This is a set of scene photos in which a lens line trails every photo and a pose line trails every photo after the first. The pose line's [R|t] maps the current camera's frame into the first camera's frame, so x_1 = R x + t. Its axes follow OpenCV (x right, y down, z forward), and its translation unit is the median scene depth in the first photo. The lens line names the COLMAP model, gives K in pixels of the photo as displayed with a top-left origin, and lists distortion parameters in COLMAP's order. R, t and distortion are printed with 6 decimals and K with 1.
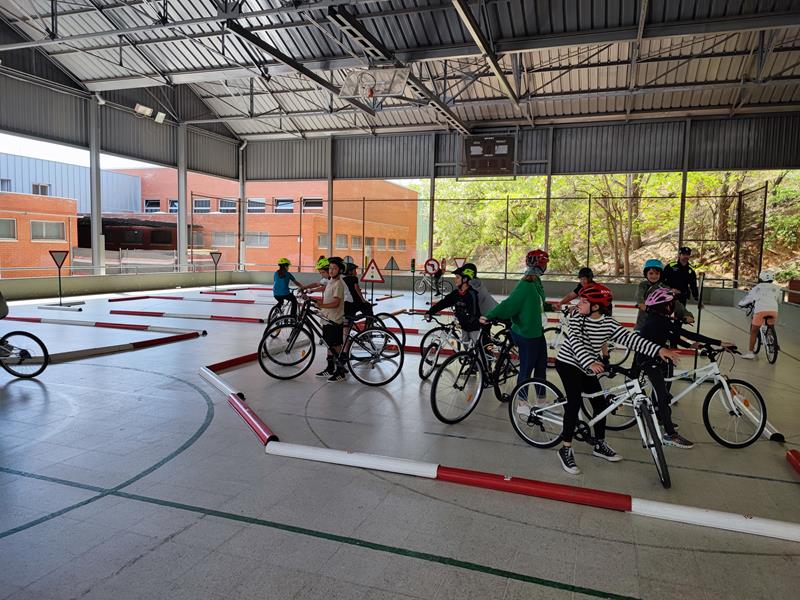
lens RADIAL K [[572.7, 0, 398.4], [0, 572.7, 300.4], [0, 0, 1]] dist [0.053608, -0.057935]
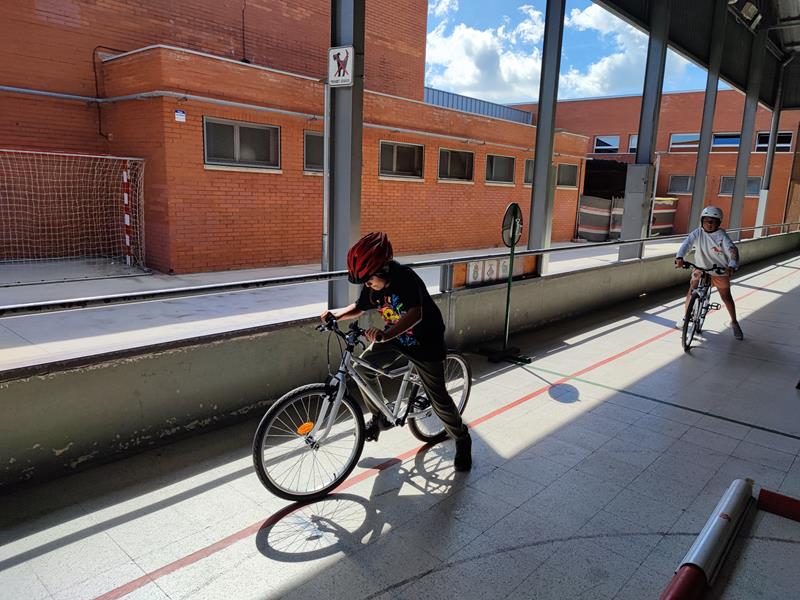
lens RADIAL K [[572.7, 0, 400.1], [0, 572.7, 292.9], [0, 0, 1]] dist [0.053608, -0.057935]
pose [[0.925367, 0.087385, -0.368863, -0.511983], [-0.055080, 0.993735, 0.097242, -0.016905], [0.375050, -0.069668, 0.924383, 0.110864]]
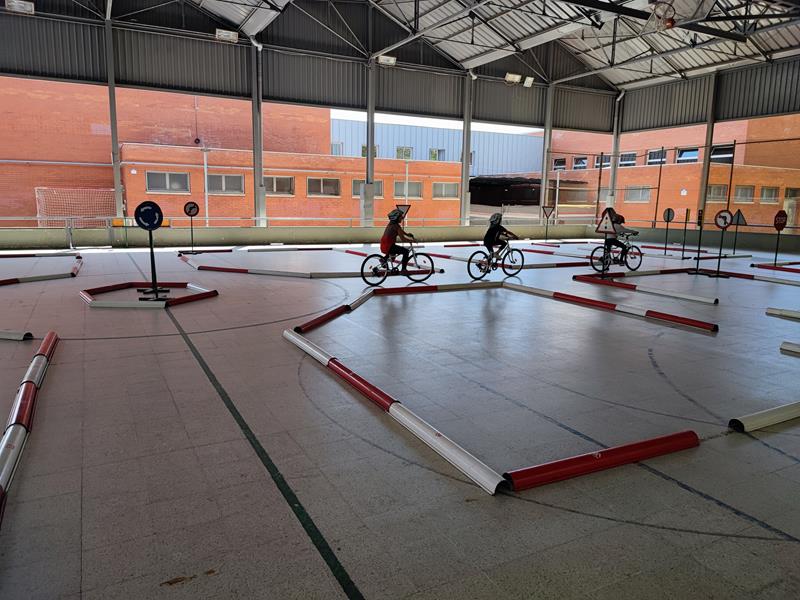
lens RADIAL K [[572.7, 0, 400.0], [0, 572.7, 296.8], [0, 0, 1]] dist [0.053608, -0.057935]
pose [[0.735153, 0.101337, -0.670284, 0.171961], [-0.057506, 0.994522, 0.087285, 0.004769], [0.675458, -0.025622, 0.736953, 0.025280]]
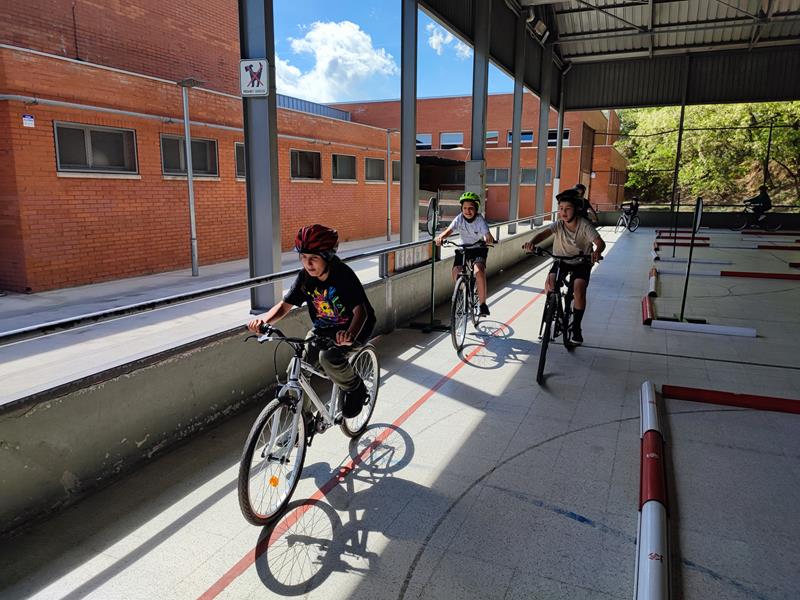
lens RADIAL K [[572.7, 0, 399.8], [0, 572.7, 290.3], [0, 0, 1]] dist [0.053608, -0.057935]
pose [[0.997499, -0.005567, -0.070454, -0.550338], [0.011980, 0.995785, 0.090934, -0.014414], [0.069651, -0.091551, 0.993362, 0.070450]]
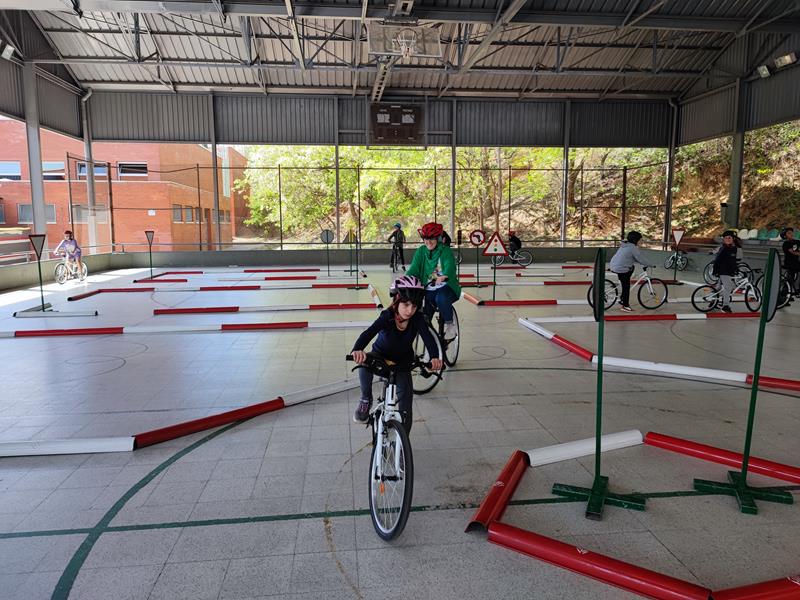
lens RADIAL K [[572.7, 0, 398.6], [0, 572.7, 298.6], [0, 0, 1]] dist [0.053608, -0.057935]
pose [[0.900055, -0.082803, 0.427836, -0.292152], [0.062026, 0.996128, 0.062303, -0.014176], [-0.431339, -0.029539, 0.901706, 0.095723]]
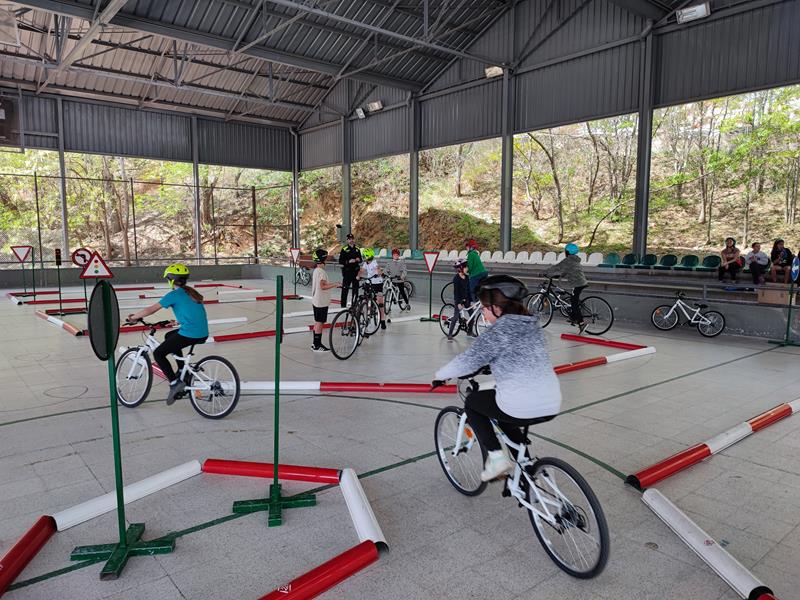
lens RADIAL K [[572.7, 0, 398.5], [0, 572.7, 302.1], [0, 0, 1]] dist [0.053608, -0.057935]
pose [[0.513200, -0.114005, 0.850664, -0.265436], [0.081612, 0.993130, 0.083863, -0.015155], [-0.854380, 0.026386, 0.518978, 0.079794]]
